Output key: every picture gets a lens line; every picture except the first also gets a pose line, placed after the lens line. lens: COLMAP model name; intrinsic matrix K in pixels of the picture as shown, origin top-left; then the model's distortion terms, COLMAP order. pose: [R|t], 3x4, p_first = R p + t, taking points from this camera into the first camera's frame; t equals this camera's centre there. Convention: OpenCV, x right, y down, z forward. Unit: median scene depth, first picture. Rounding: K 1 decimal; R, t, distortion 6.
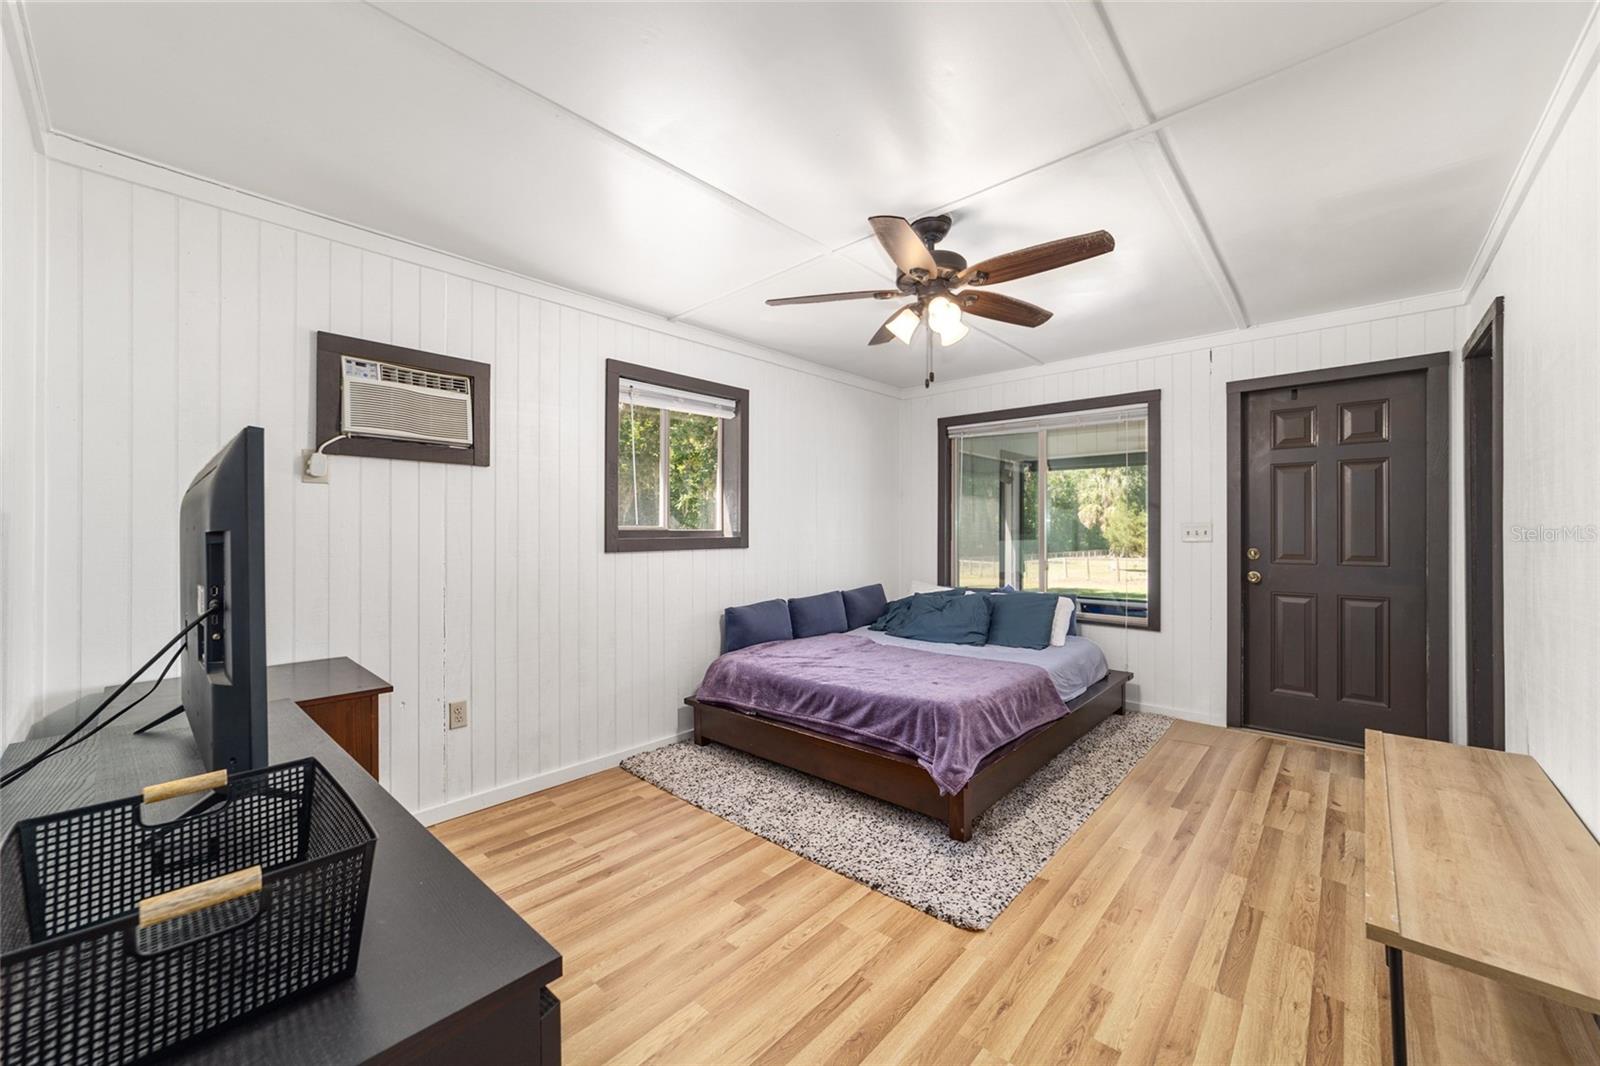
lens RADIAL K [[611.3, 0, 794.8], [0, 611.3, 532.2], [0, 0, 1]] dist [-0.005322, 0.002028]
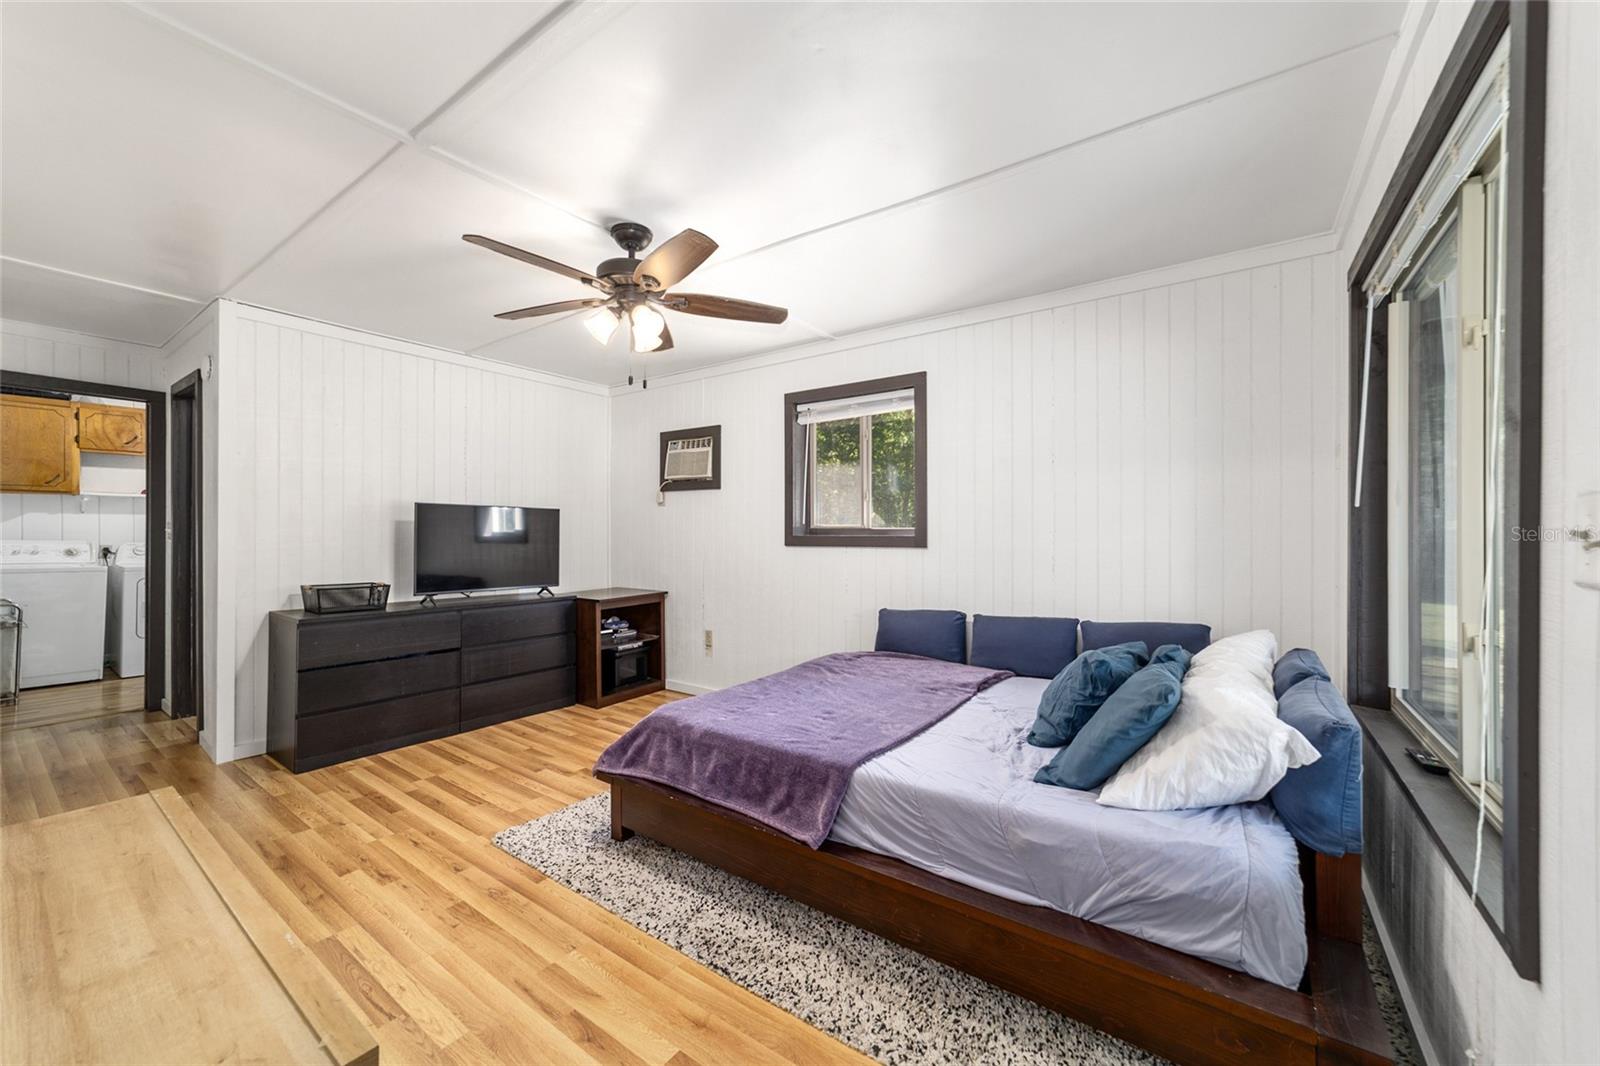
lens RADIAL K [[611.3, 0, 796.2], [0, 611.3, 535.7], [0, 0, 1]] dist [-0.005322, 0.002028]
pose [[0.119699, 0.011218, -0.992747, 1.223040], [-0.004071, 0.999933, 0.010808, -0.002771], [0.992802, 0.002748, 0.119737, 1.100797]]
